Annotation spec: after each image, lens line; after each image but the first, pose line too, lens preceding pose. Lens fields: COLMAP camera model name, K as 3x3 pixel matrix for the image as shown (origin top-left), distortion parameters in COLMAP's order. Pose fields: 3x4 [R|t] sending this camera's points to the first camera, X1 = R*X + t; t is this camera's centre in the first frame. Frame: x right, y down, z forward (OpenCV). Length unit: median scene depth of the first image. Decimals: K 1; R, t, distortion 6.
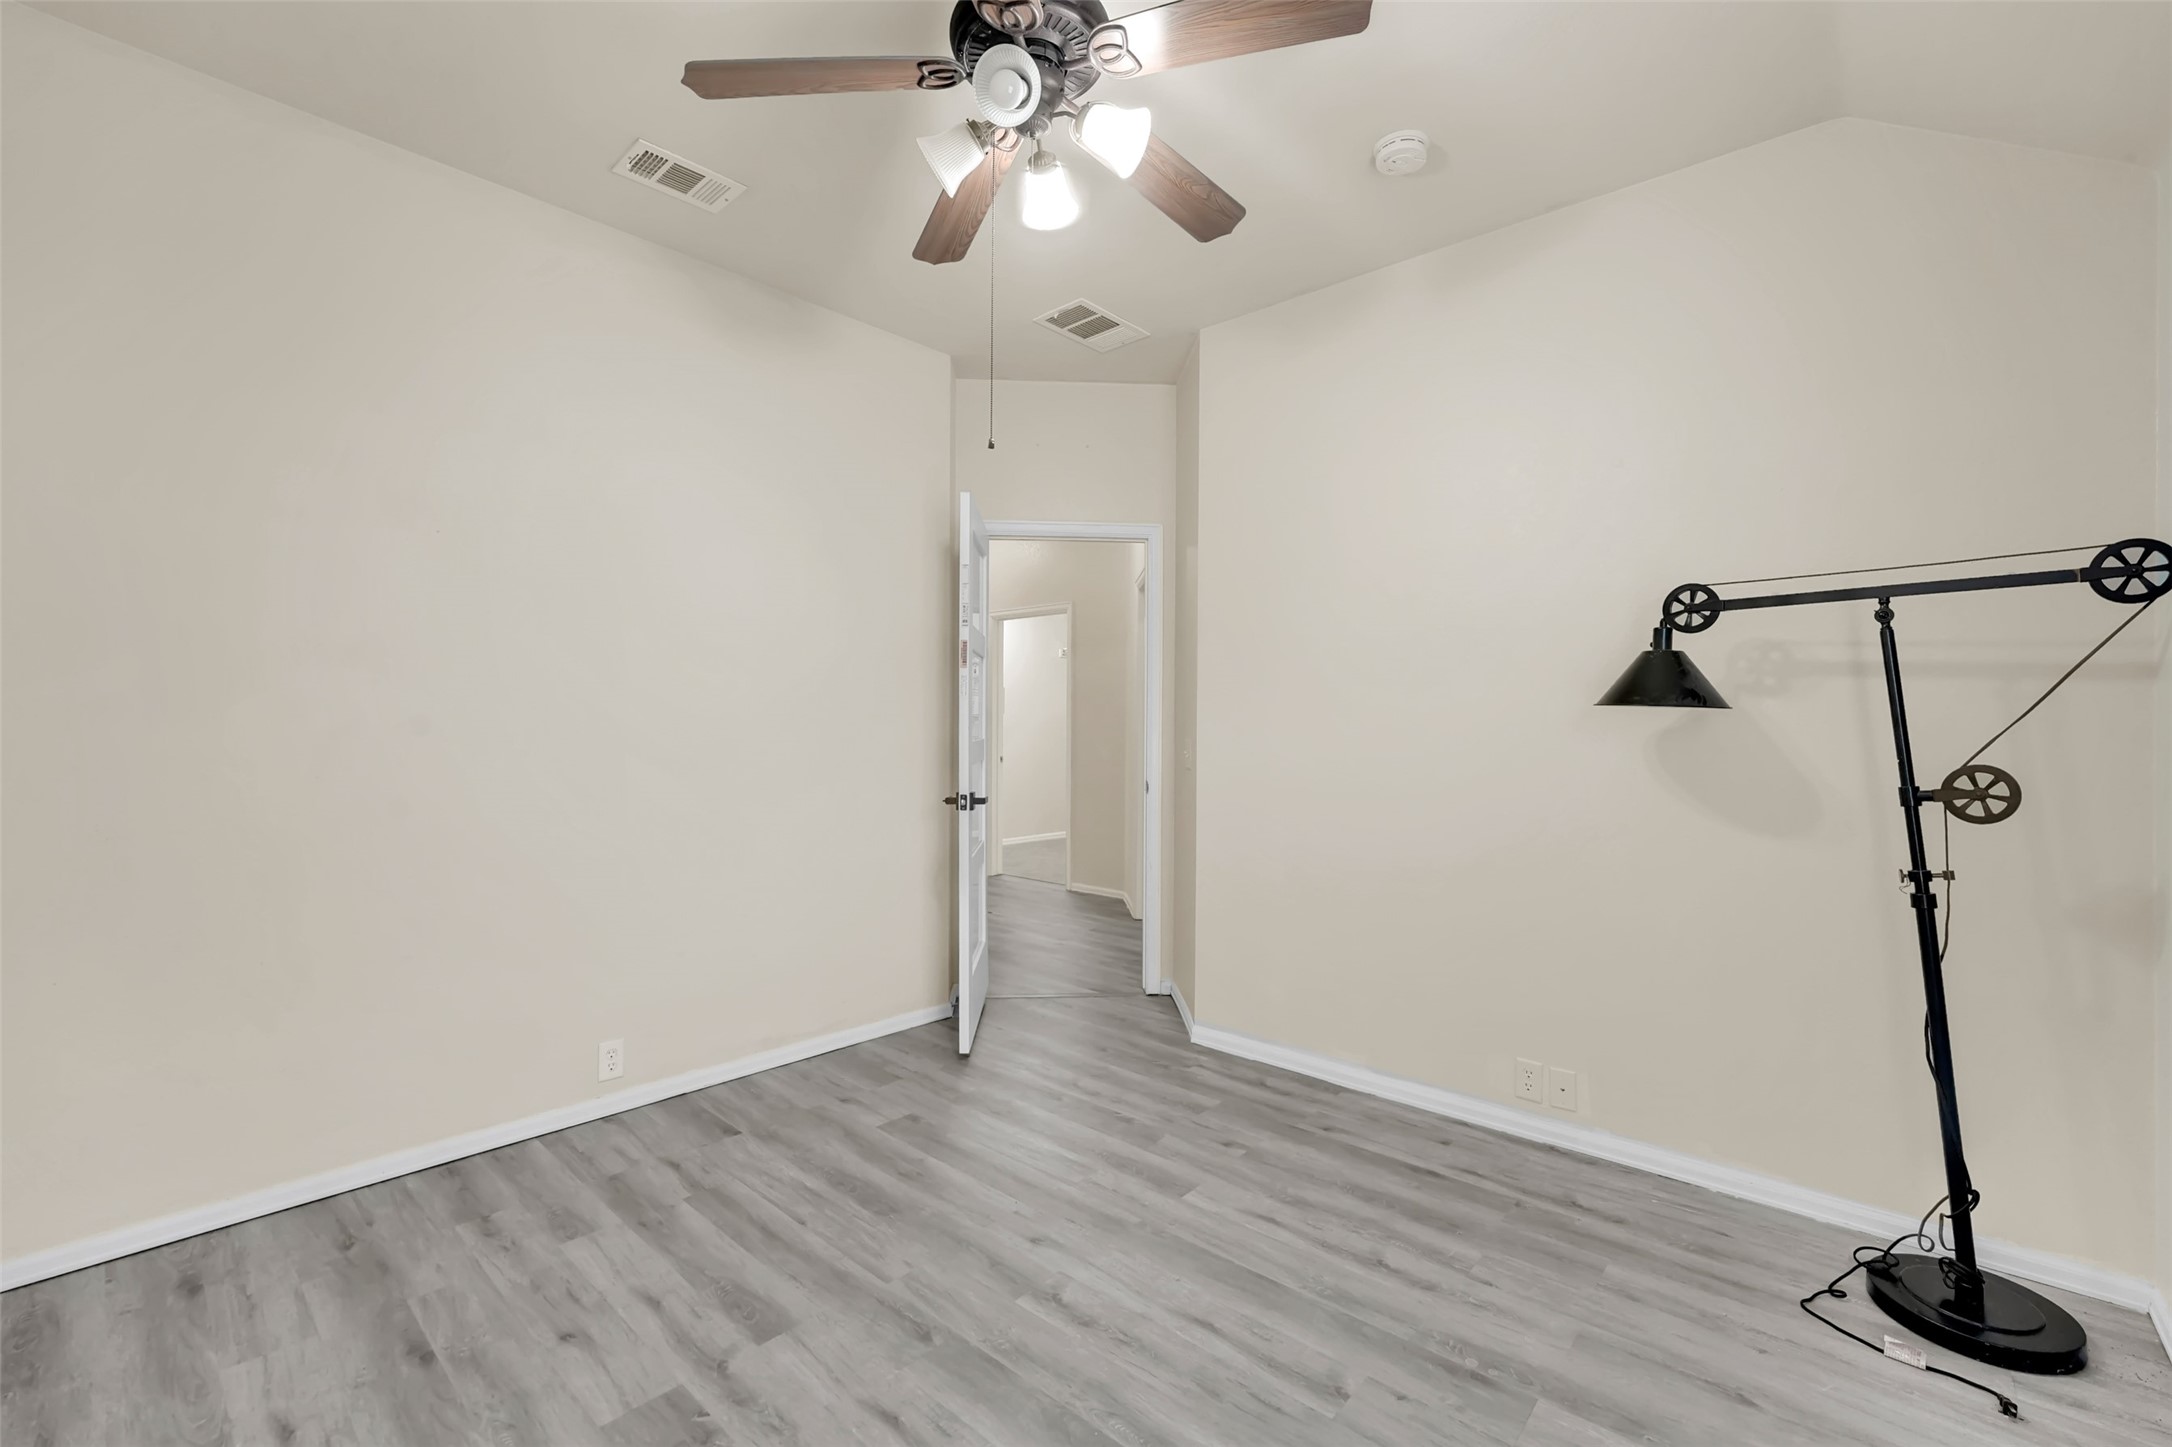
lens RADIAL K [[906.8, 0, 1079.4], [0, 906.8, 726.9], [0, 0, 1]] dist [-0.026795, 0.002055]
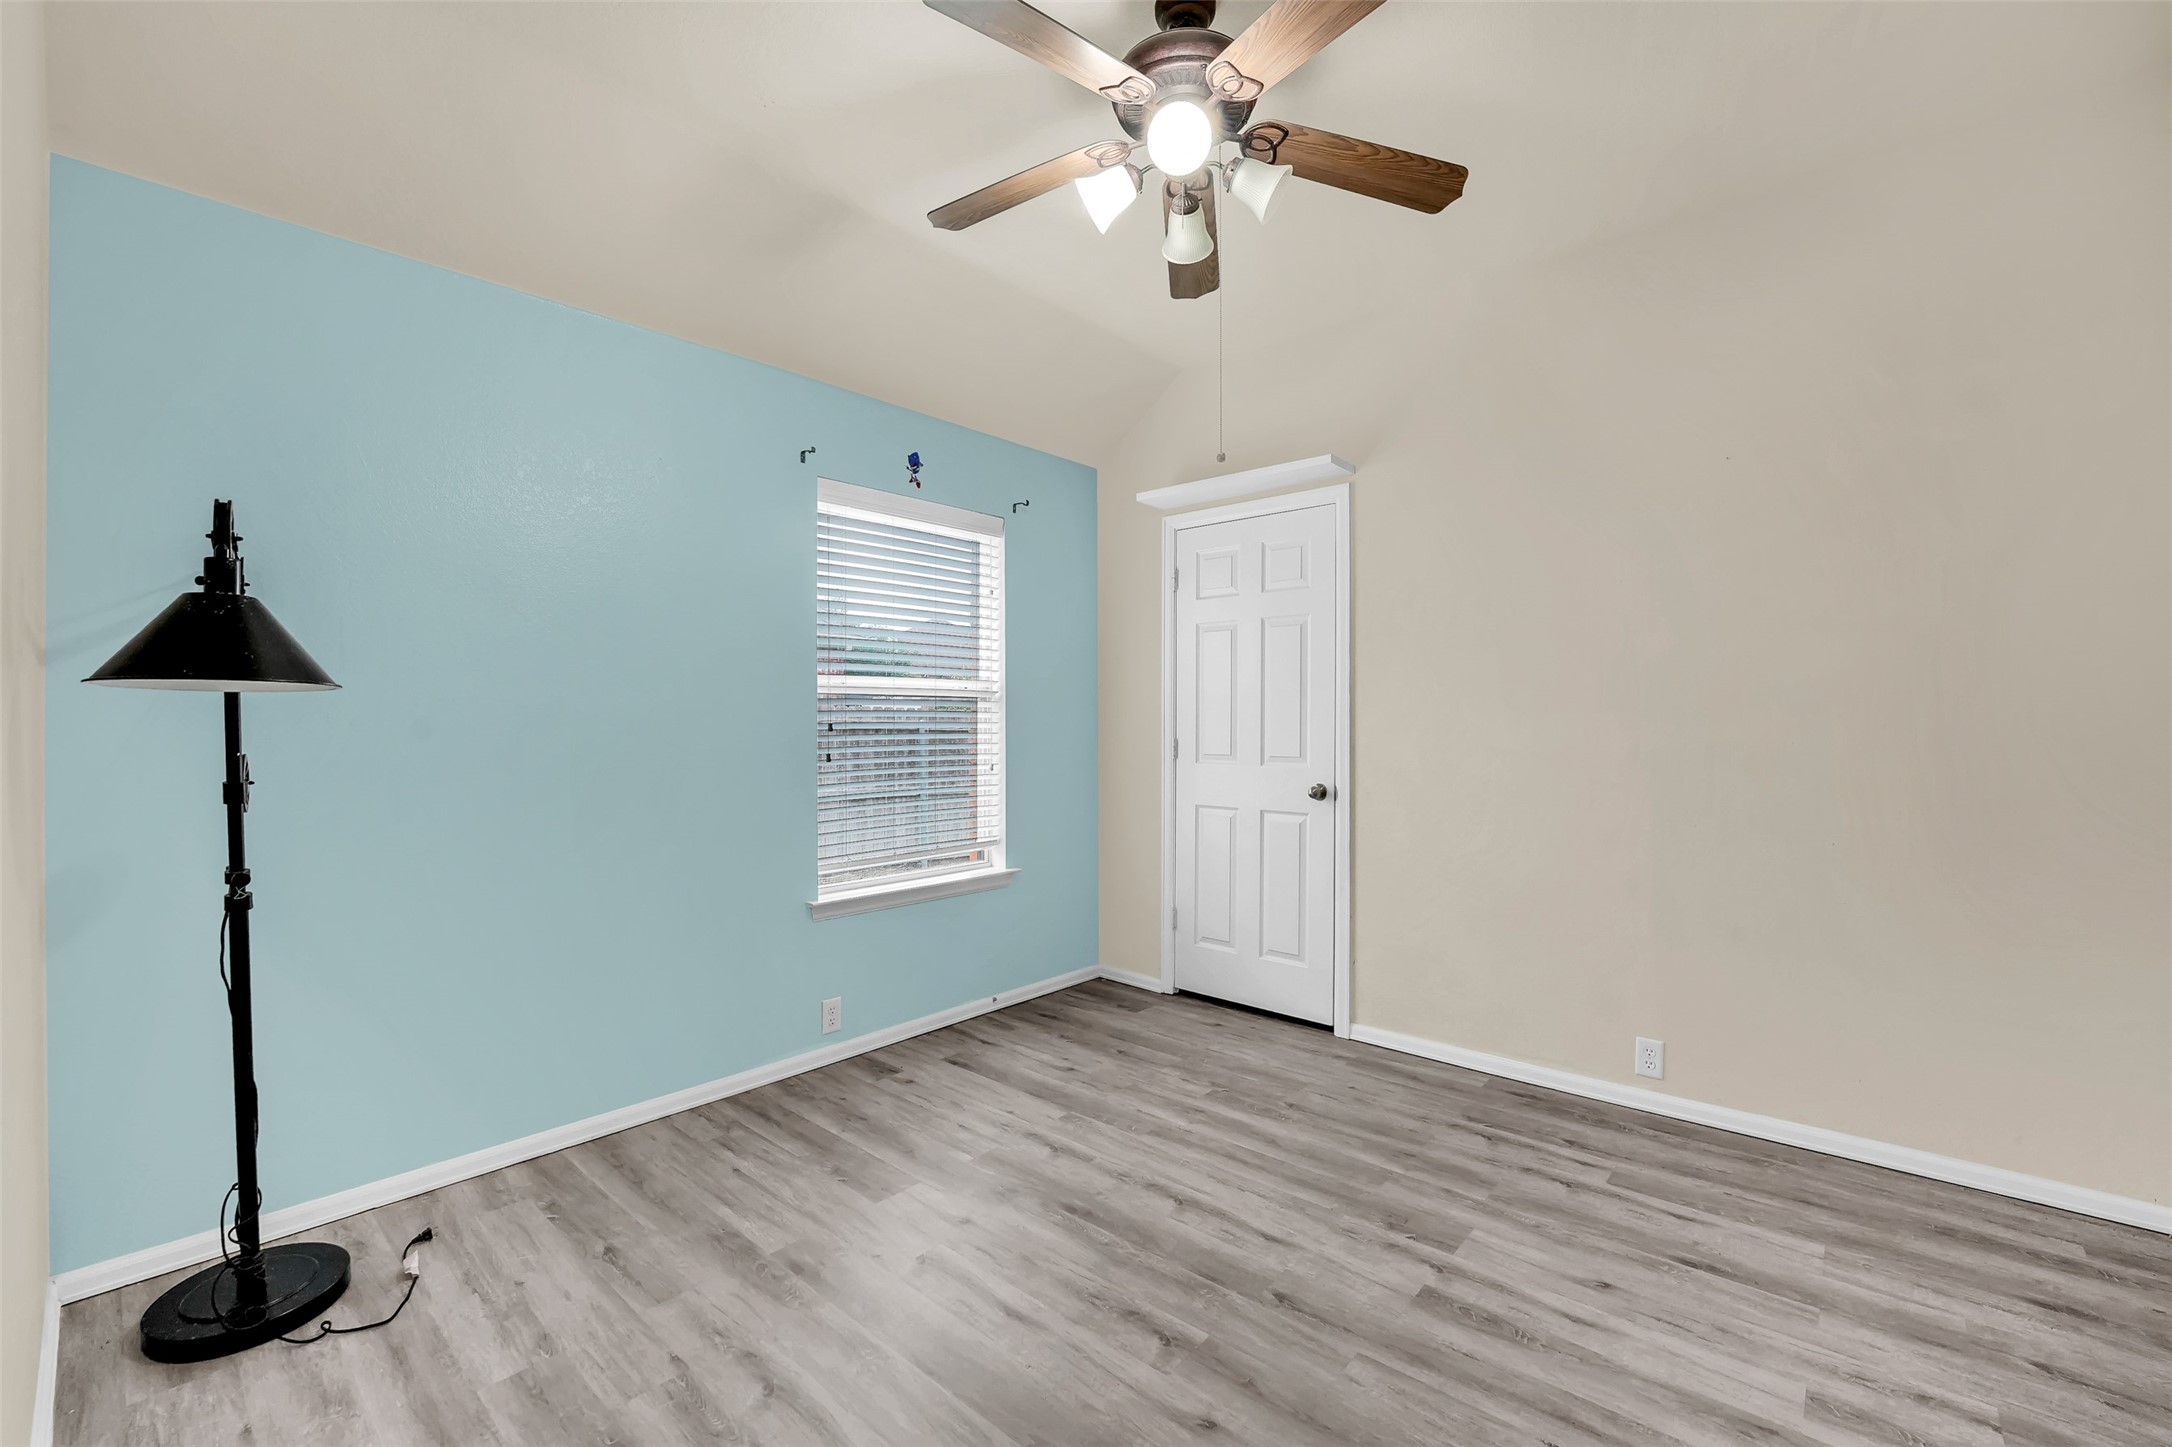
lens RADIAL K [[906.8, 0, 1089.1], [0, 906.8, 723.0], [0, 0, 1]] dist [-0.026795, 0.002055]
pose [[-0.999927, -0.003971, -0.011443, 0.067622], [-0.004024, 0.999981, 0.004582, -0.006074], [0.011425, 0.004627, -0.999924, 1.957209]]
